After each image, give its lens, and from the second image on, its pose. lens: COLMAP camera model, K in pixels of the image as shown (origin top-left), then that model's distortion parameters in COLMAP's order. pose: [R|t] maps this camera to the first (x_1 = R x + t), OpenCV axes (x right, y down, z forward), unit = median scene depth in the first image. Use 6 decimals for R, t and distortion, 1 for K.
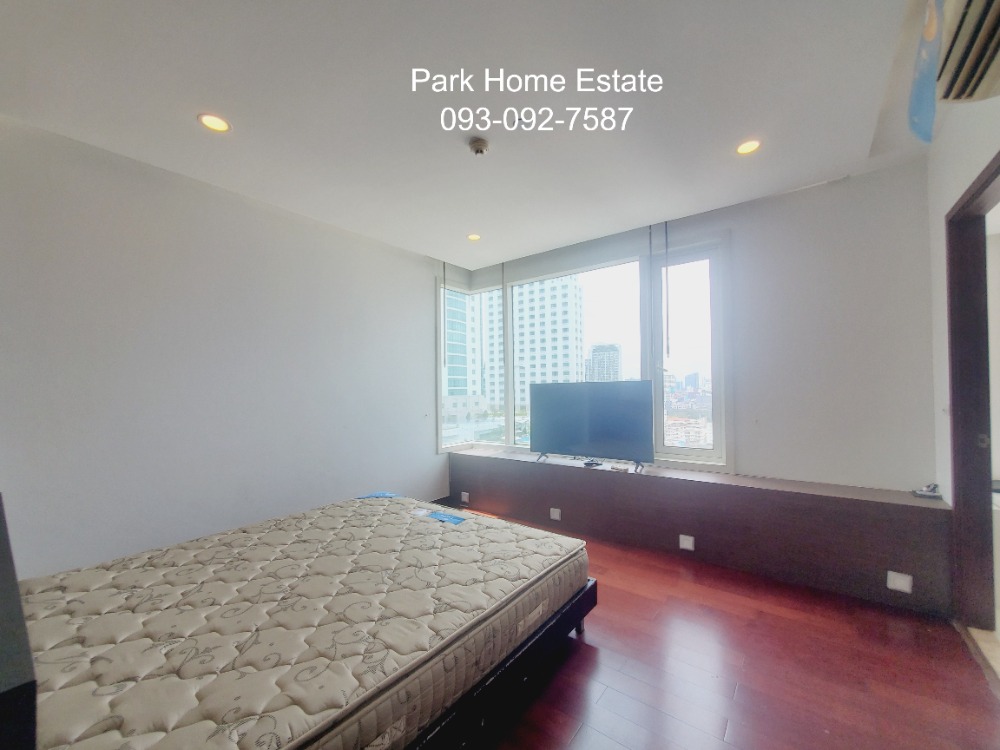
lens RADIAL K [[398.6, 0, 498.4], [0, 398.6, 382.2], [0, 0, 1]] dist [-0.002625, 0.000168]
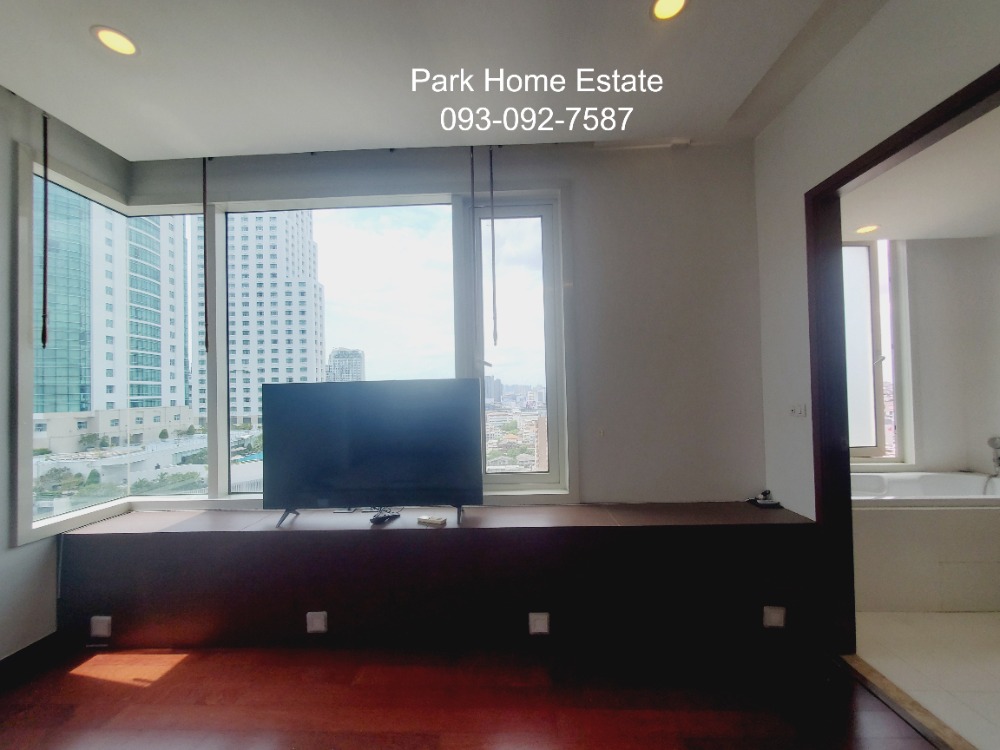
lens RADIAL K [[398.6, 0, 498.4], [0, 398.6, 382.2], [0, 0, 1]] dist [-0.002625, 0.000168]
pose [[0.811787, 0.007410, 0.583906, 0.023087], [0.002399, 0.999869, -0.016024, 0.009929], [-0.583948, 0.014409, 0.811663, 0.375421]]
